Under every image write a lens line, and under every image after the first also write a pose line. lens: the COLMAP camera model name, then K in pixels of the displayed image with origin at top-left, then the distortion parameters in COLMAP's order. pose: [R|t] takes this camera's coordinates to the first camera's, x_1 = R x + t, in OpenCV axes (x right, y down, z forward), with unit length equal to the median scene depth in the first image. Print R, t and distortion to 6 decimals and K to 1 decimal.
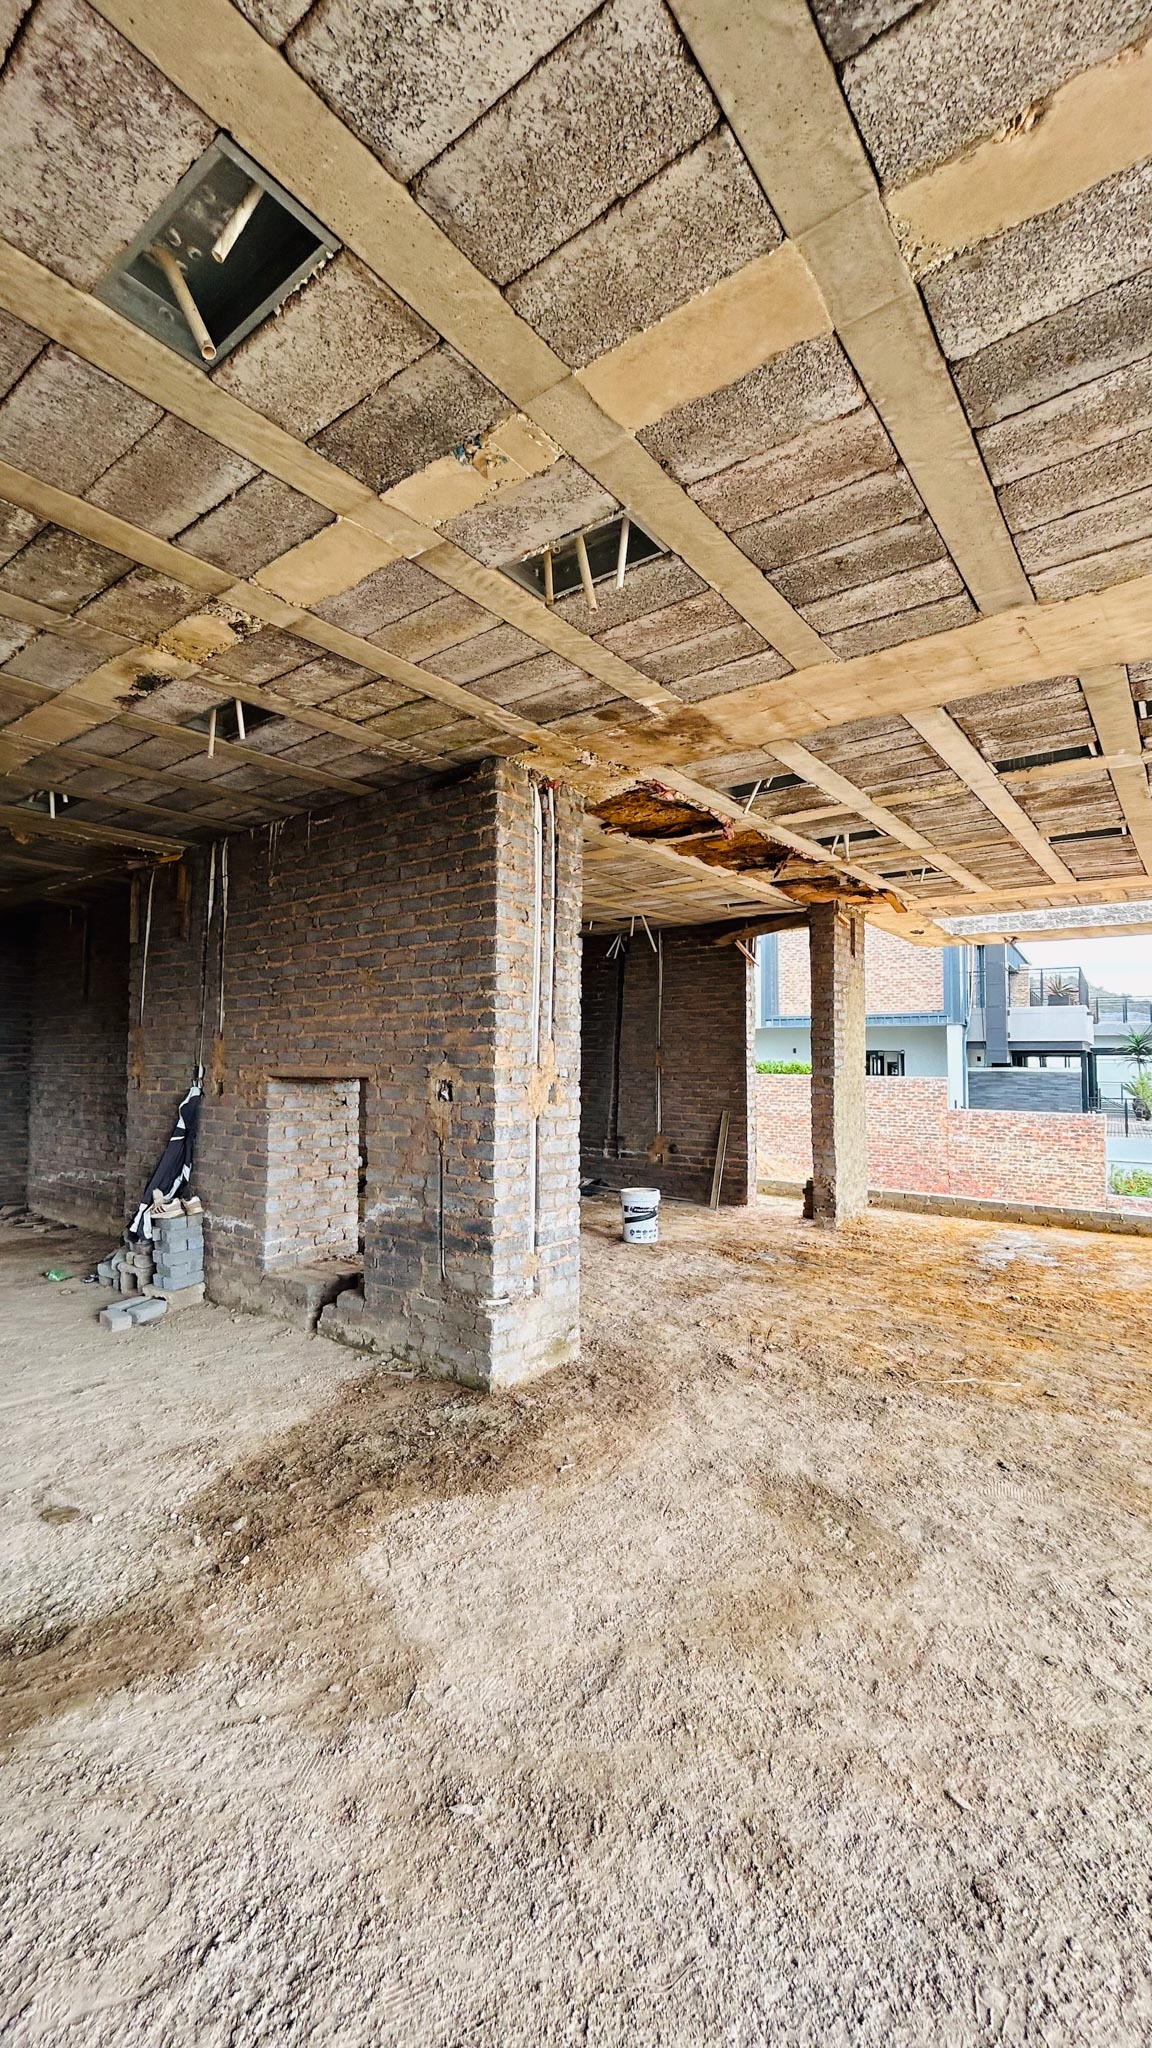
lens RADIAL K [[825.2, 0, 580.0], [0, 825.2, 1020.1], [0, 0, 1]] dist [-0.004839, 0.000770]
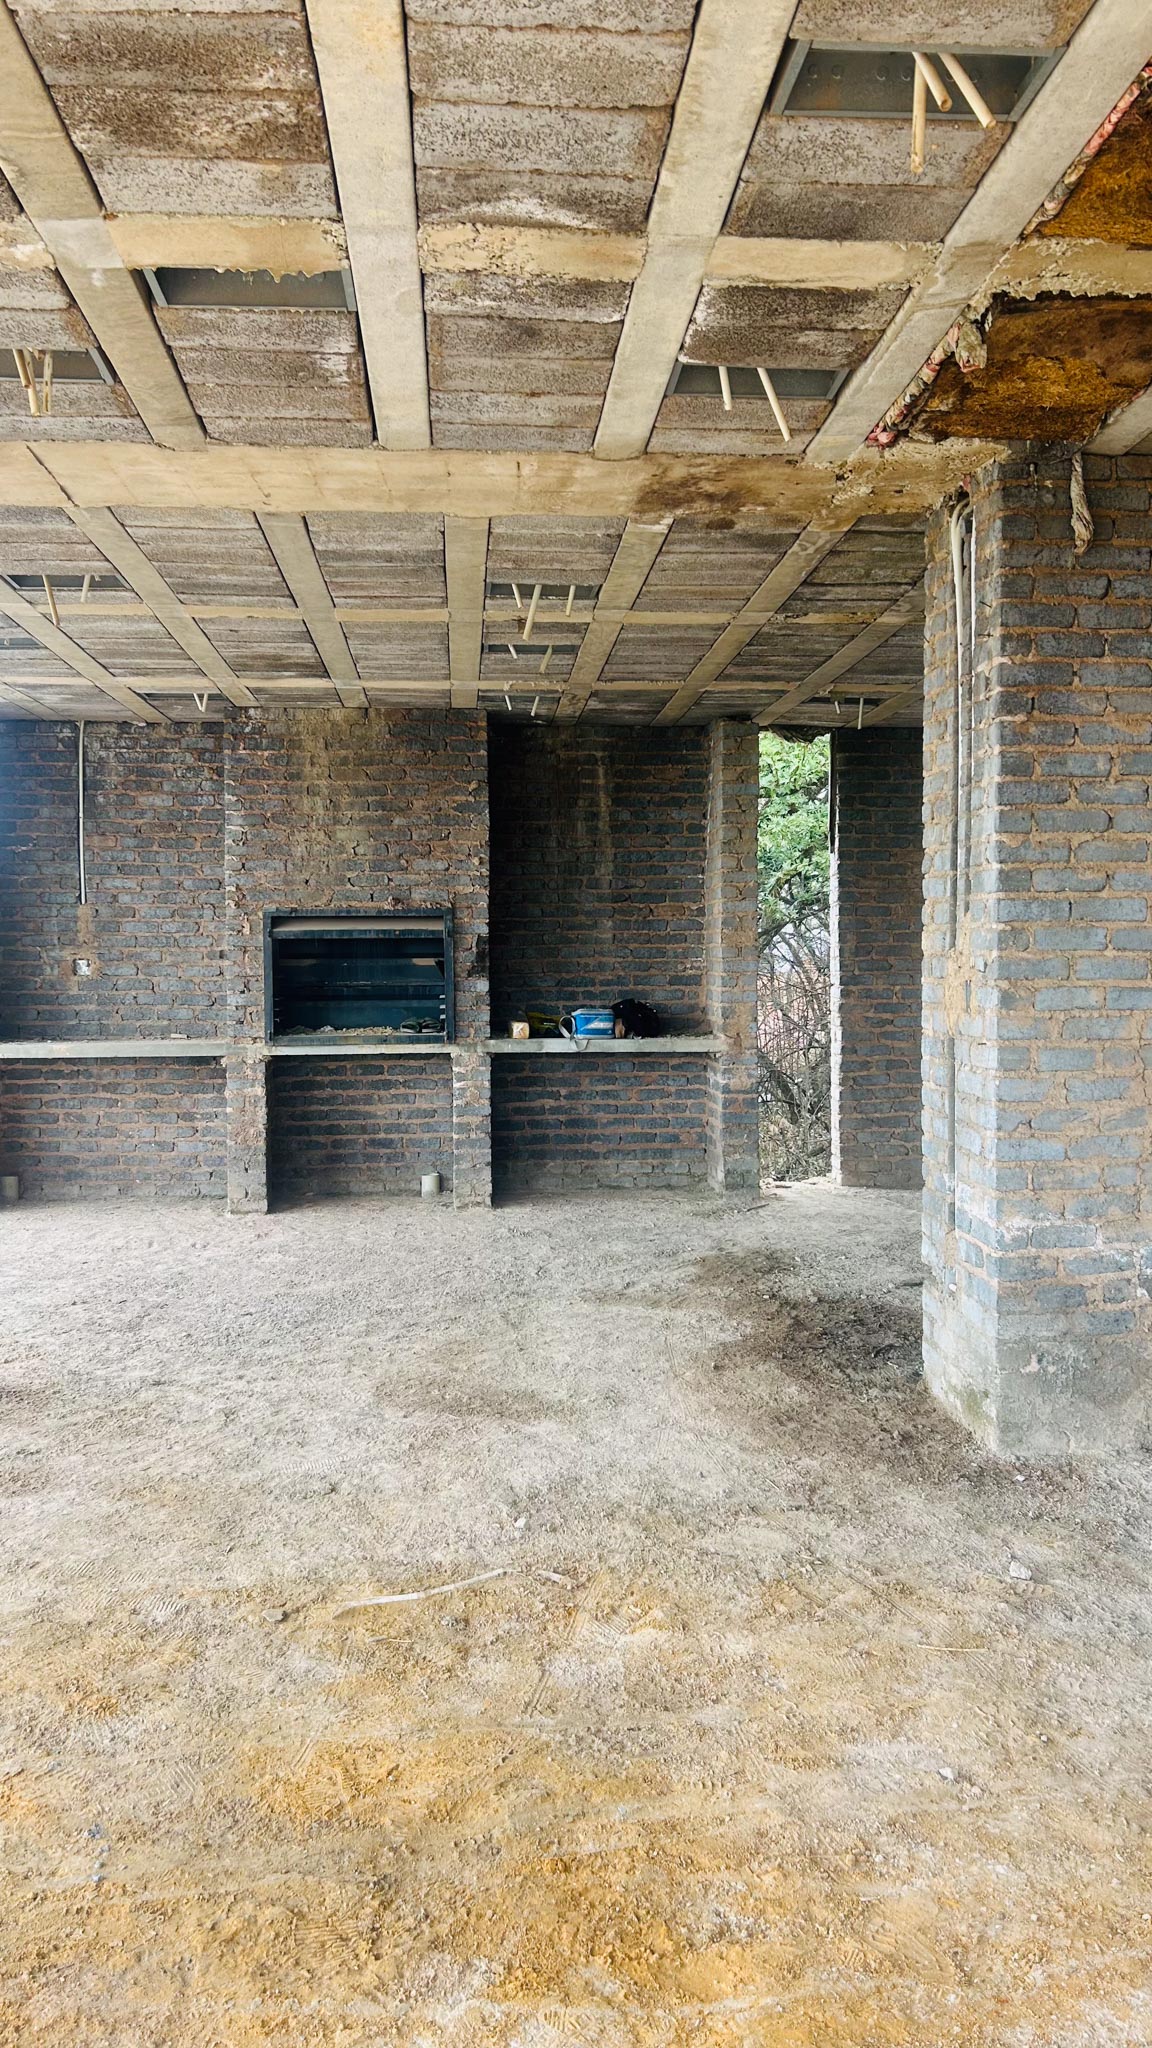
lens RADIAL K [[1554.0, 0, 564.8], [0, 1554.0, 1003.3], [0, 0, 1]] dist [0.076166, -0.050988]
pose [[-0.754853, 0.020204, -0.655583, 0.911696], [0.033489, 0.999409, -0.007759, 0.087539], [0.655038, -0.027812, -0.755084, 1.591329]]
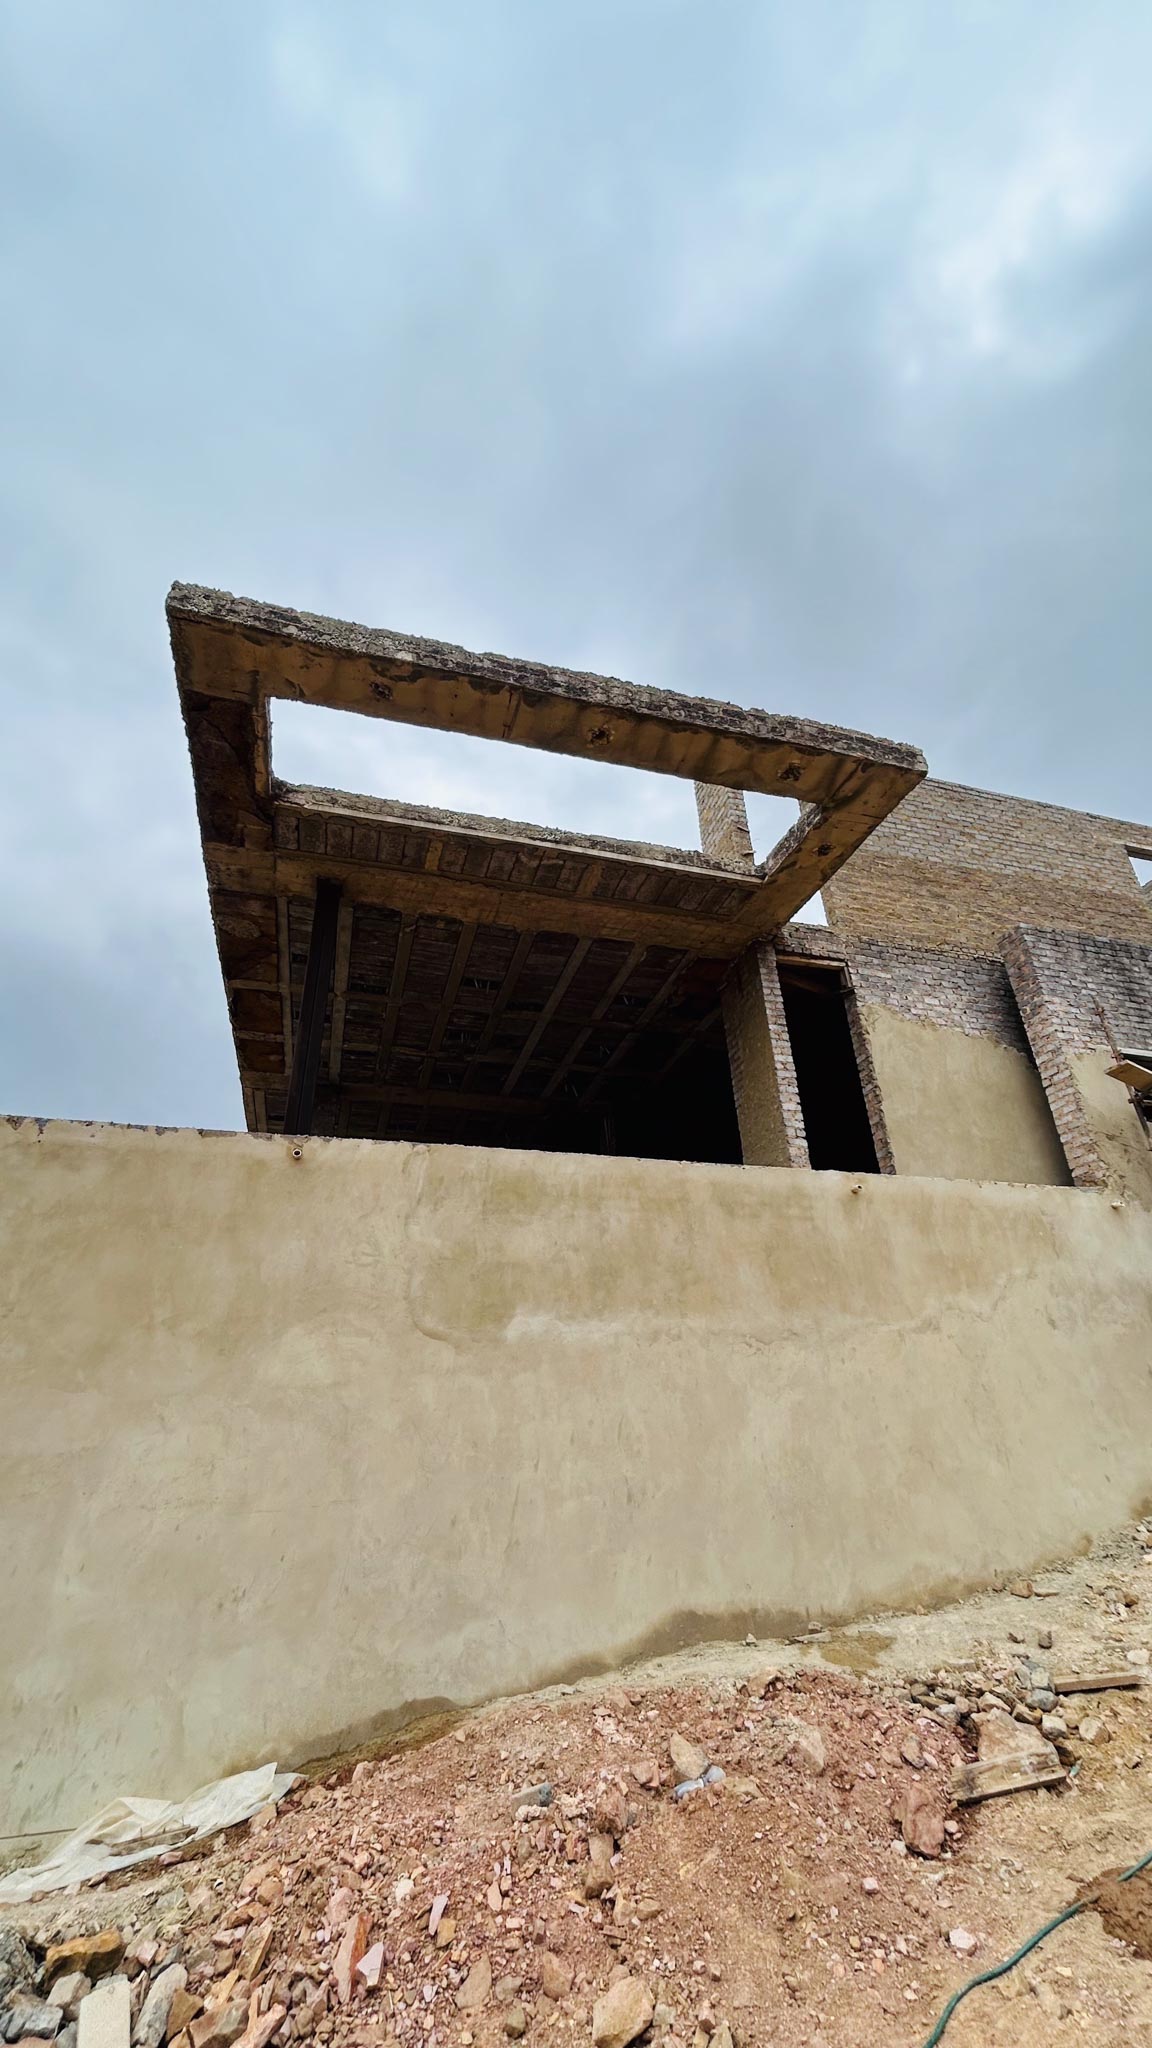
lens RADIAL K [[825.2, 0, 580.0], [0, 825.2, 1020.1], [0, 0, 1]] dist [-0.004839, 0.000770]
pose [[-0.588782, -0.363569, -0.721909, 2.292105], [0.068366, 0.867530, -0.492664, 0.898282], [0.805395, -0.339426, -0.485931, 2.431990]]
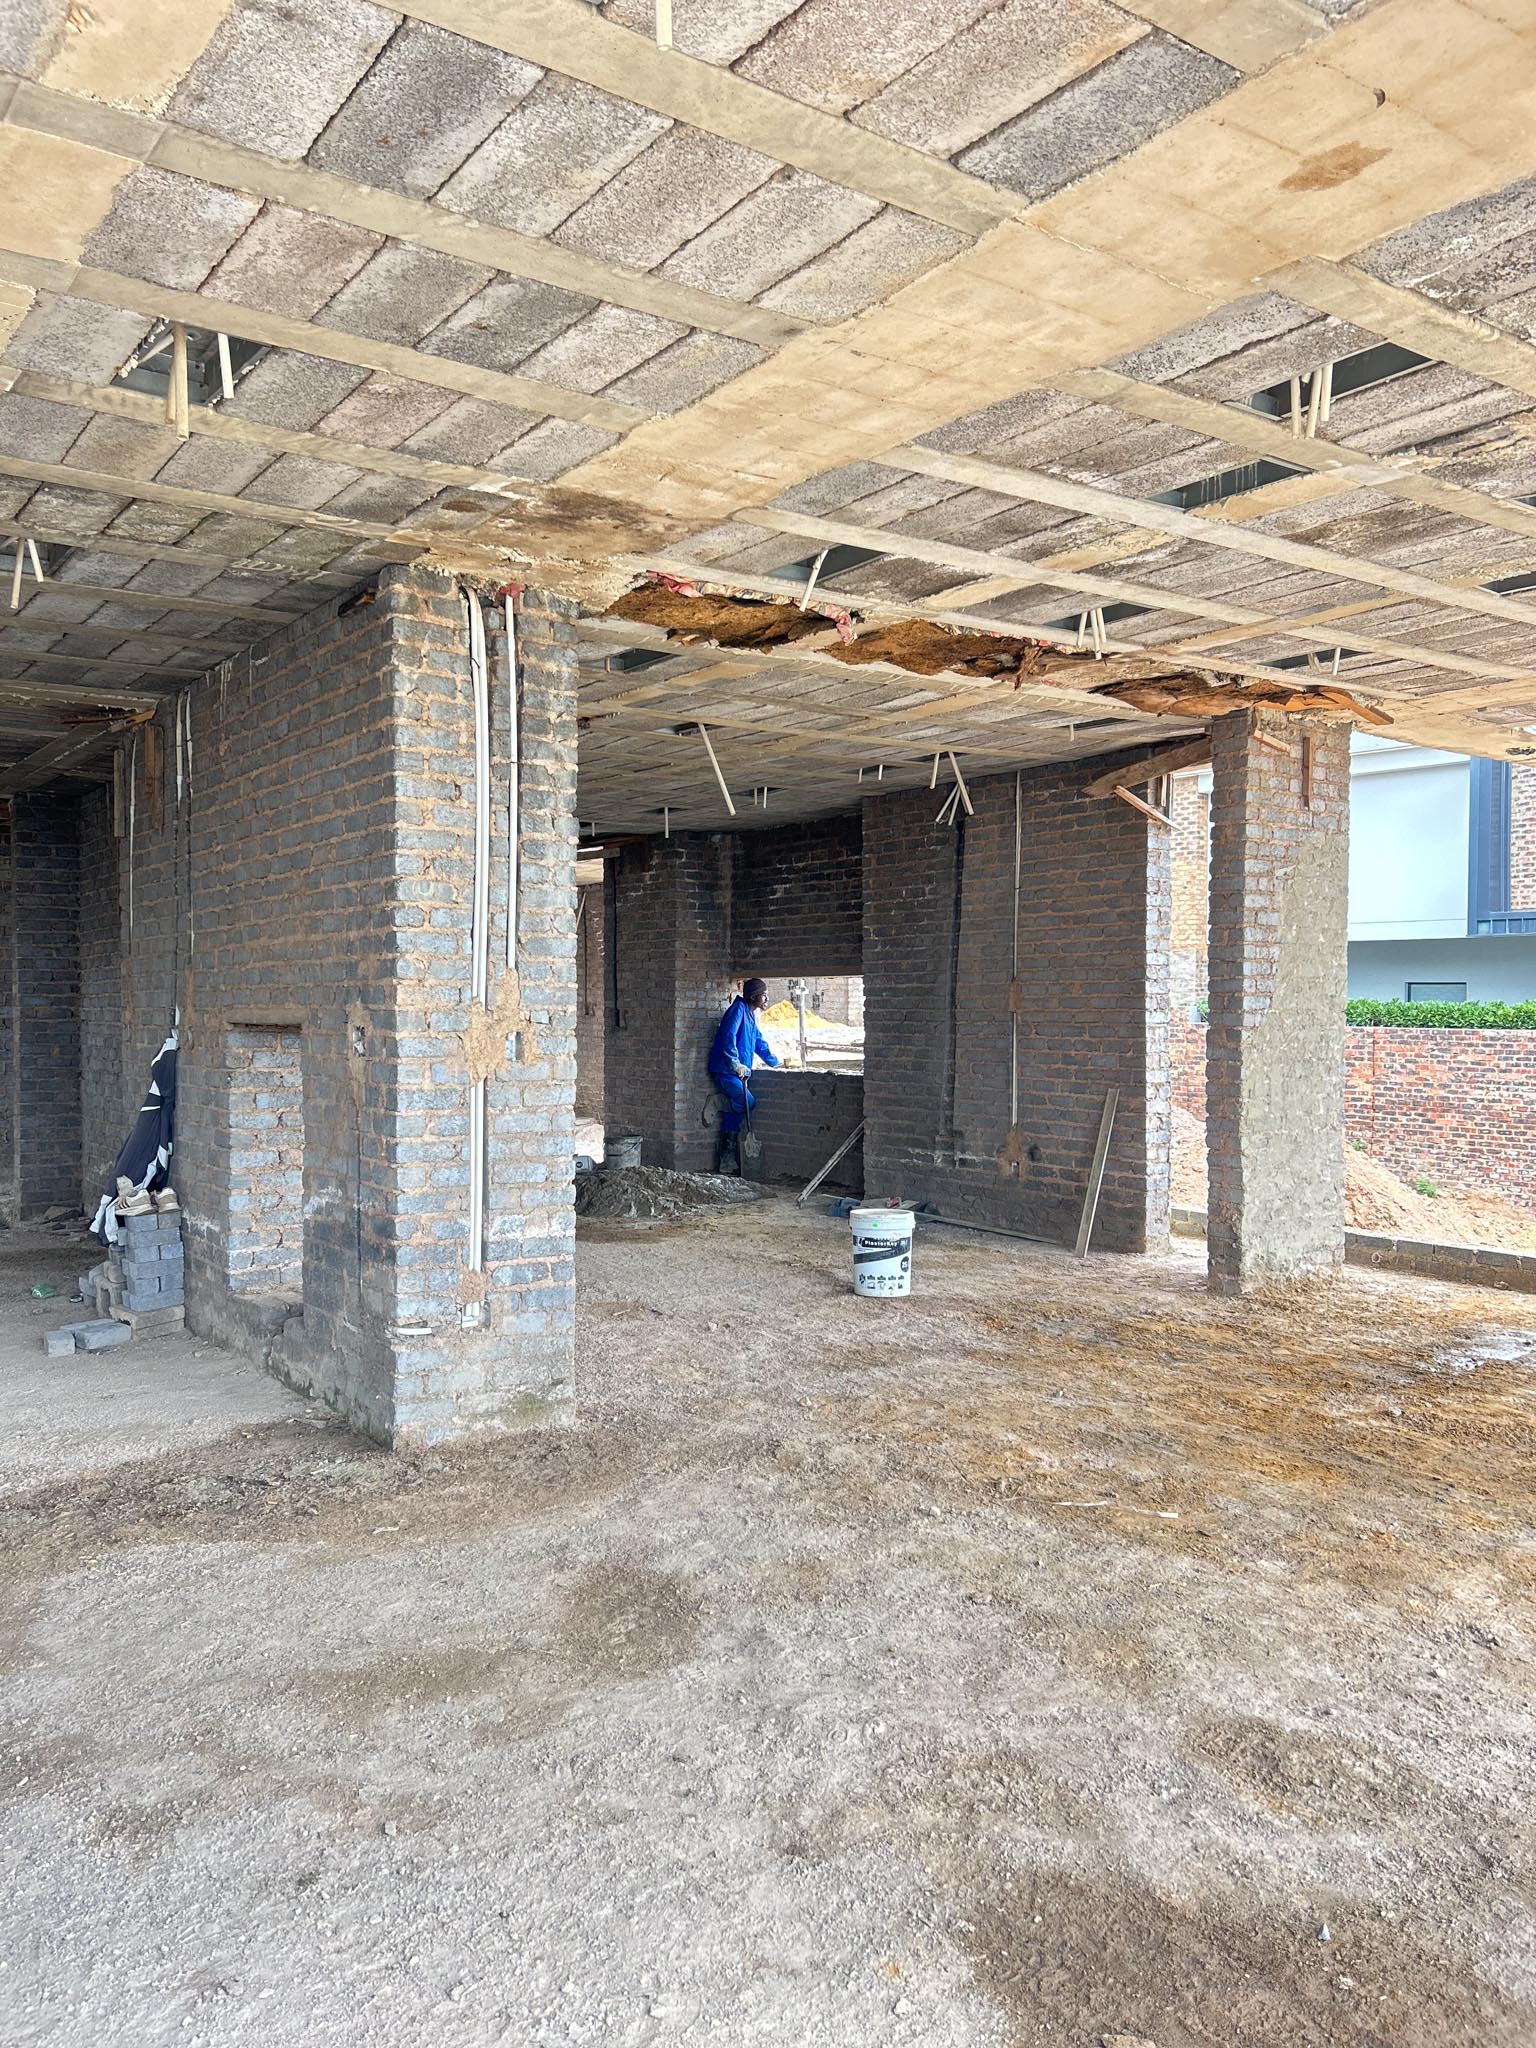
lens RADIAL K [[1527.5, 0, 759.8], [0, 1527.5, 1032.8], [0, 0, 1]] dist [0.062149, -0.095965]
pose [[0.955887, 0.003052, -0.293720, 0.510897], [0.016730, 0.997757, 0.064812, -0.002418], [0.293259, -0.066867, 0.953692, -0.158159]]
